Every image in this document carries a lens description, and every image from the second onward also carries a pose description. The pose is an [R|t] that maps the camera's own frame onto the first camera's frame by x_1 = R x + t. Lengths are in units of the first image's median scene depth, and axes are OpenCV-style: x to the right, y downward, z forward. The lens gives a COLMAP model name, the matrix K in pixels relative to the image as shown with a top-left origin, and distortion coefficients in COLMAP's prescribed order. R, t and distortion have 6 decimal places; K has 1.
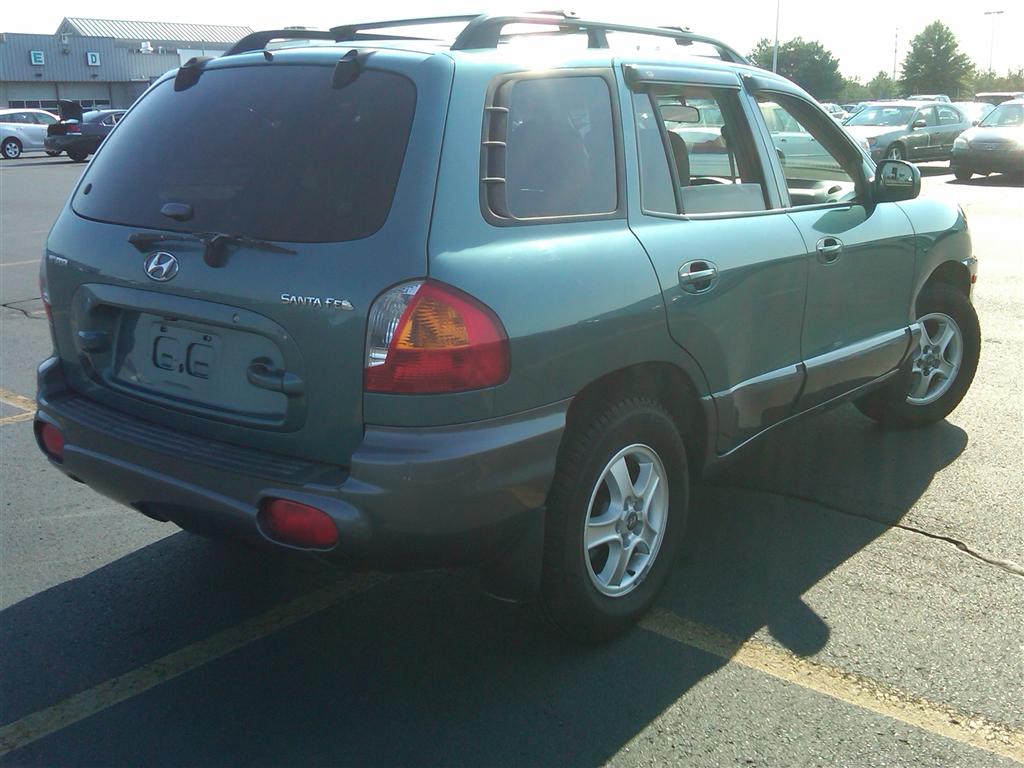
lens RADIAL K [[1098.4, 0, 512.0], [0, 1098.4, 384.0], [0, 0, 1]] dist [0.118450, -0.364240]
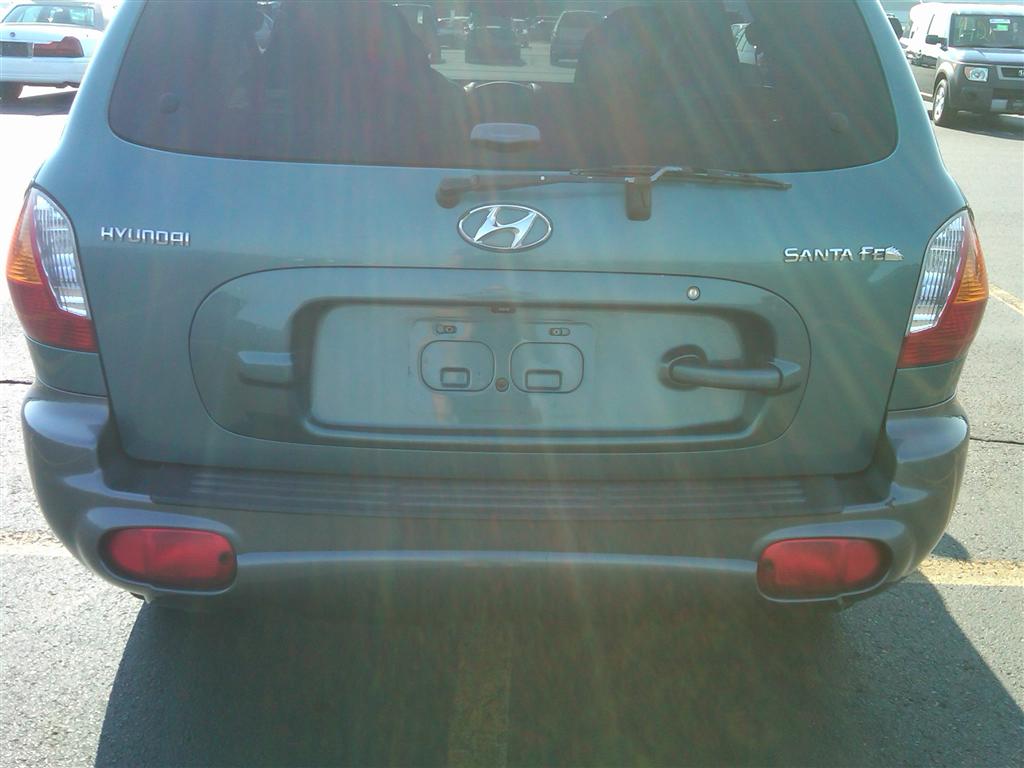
lens RADIAL K [[1098.4, 0, 512.0], [0, 1098.4, 384.0], [0, 0, 1]] dist [0.118450, -0.364240]
pose [[0.772920, -0.199520, 0.602317, -0.734180], [0.125454, 0.978589, 0.163173, -0.127284], [-0.621977, -0.050556, 0.781402, 0.545284]]
